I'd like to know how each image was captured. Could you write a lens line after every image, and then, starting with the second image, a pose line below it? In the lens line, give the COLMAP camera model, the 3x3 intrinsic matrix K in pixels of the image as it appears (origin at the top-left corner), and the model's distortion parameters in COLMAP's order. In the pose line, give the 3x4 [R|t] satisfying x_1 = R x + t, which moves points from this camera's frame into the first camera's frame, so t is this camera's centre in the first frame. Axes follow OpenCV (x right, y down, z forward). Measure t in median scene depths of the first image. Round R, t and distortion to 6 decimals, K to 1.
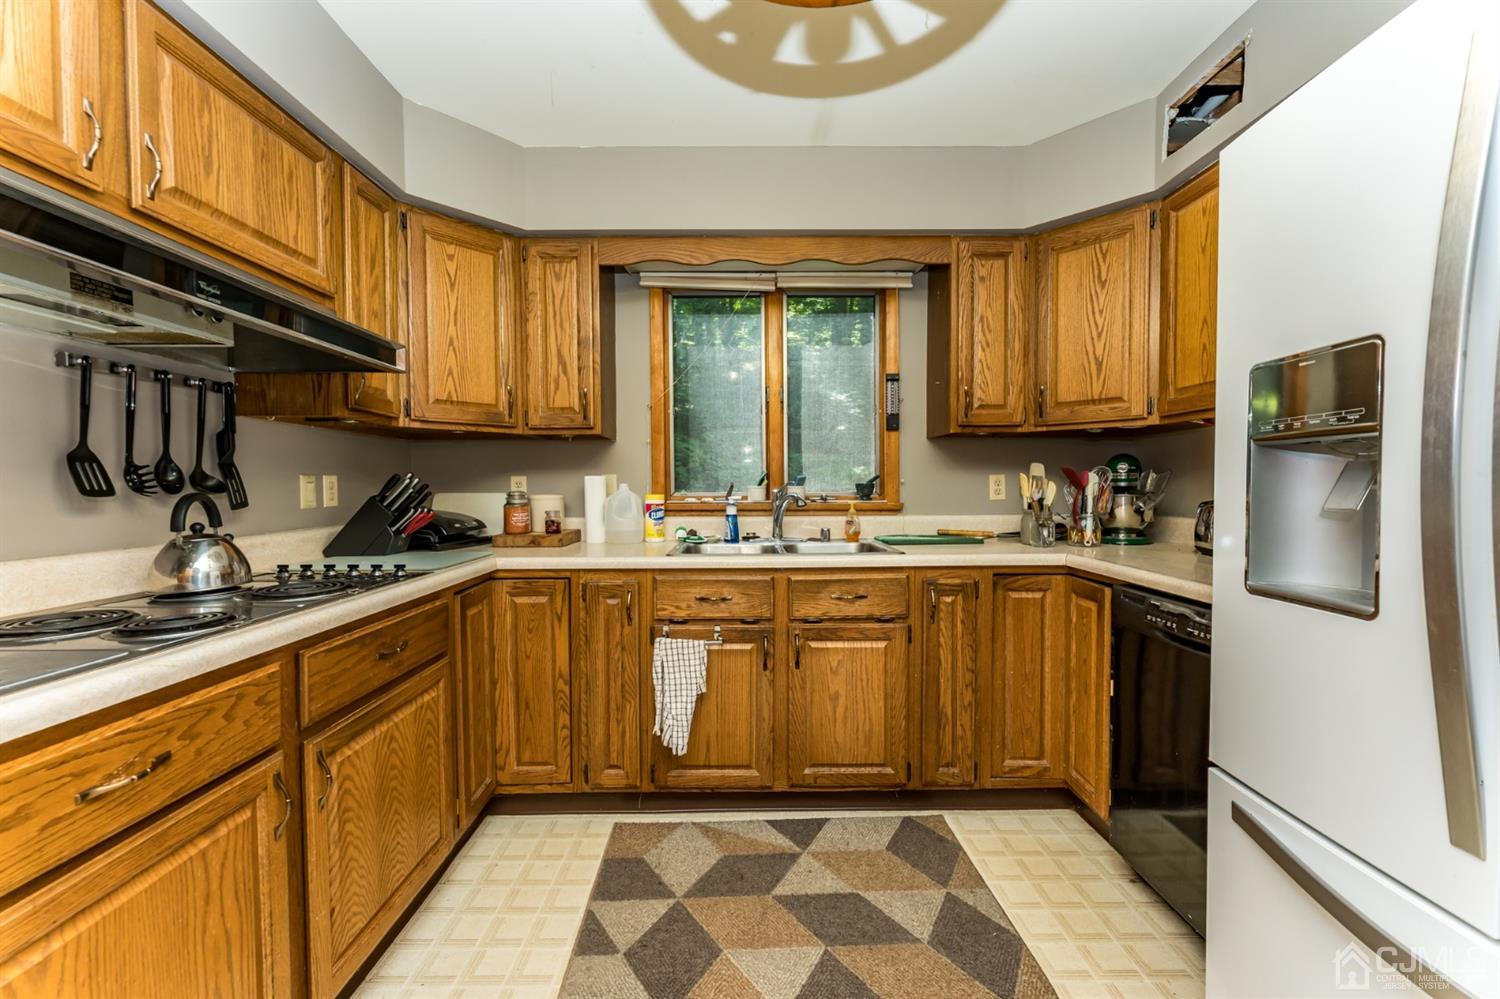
lens RADIAL K [[596.7, 0, 746.5], [0, 596.7, 502.9], [0, 0, 1]] dist [0.002299, -0.001032]
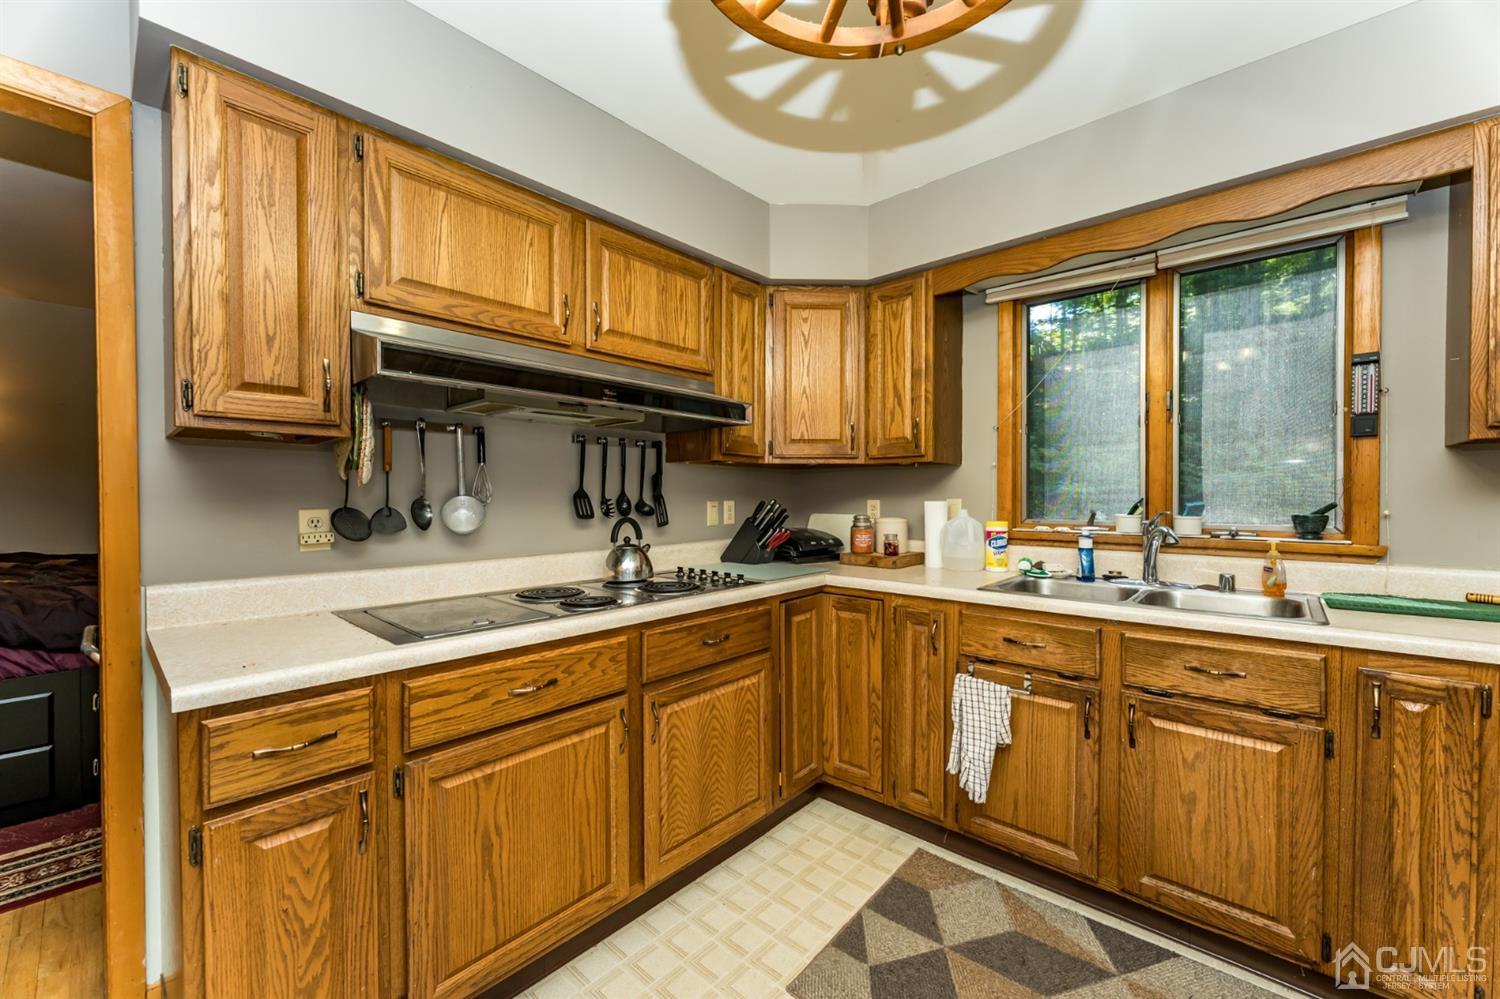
lens RADIAL K [[596.7, 0, 744.9], [0, 596.7, 501.9], [0, 0, 1]] dist [0.002299, -0.001032]
pose [[0.735795, 0.011982, -0.677098, 0.246103], [-0.022963, 0.999710, -0.007263, -0.036635], [0.676815, 0.020893, 0.735857, 0.045079]]
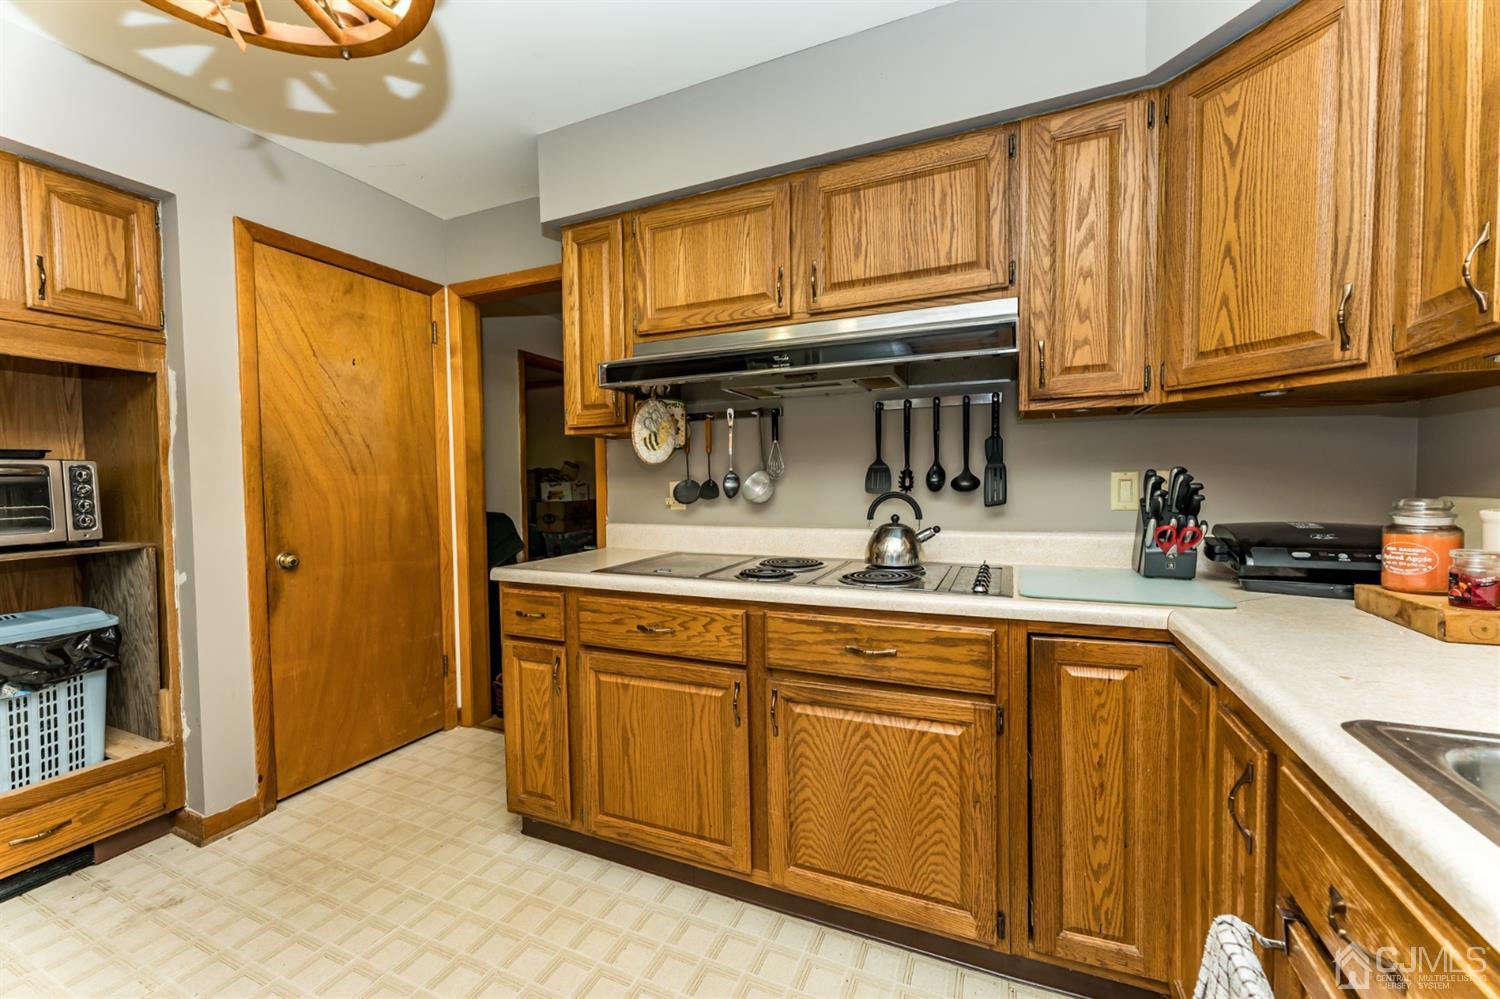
lens RADIAL K [[596.7, 0, 742.4], [0, 596.7, 502.3], [0, 0, 1]] dist [0.002299, -0.001032]
pose [[-0.412186, 0.044721, -0.910001, 0.294813], [-0.011320, 0.998466, 0.054196, -0.043006], [0.911029, 0.032640, -0.411048, 0.857662]]
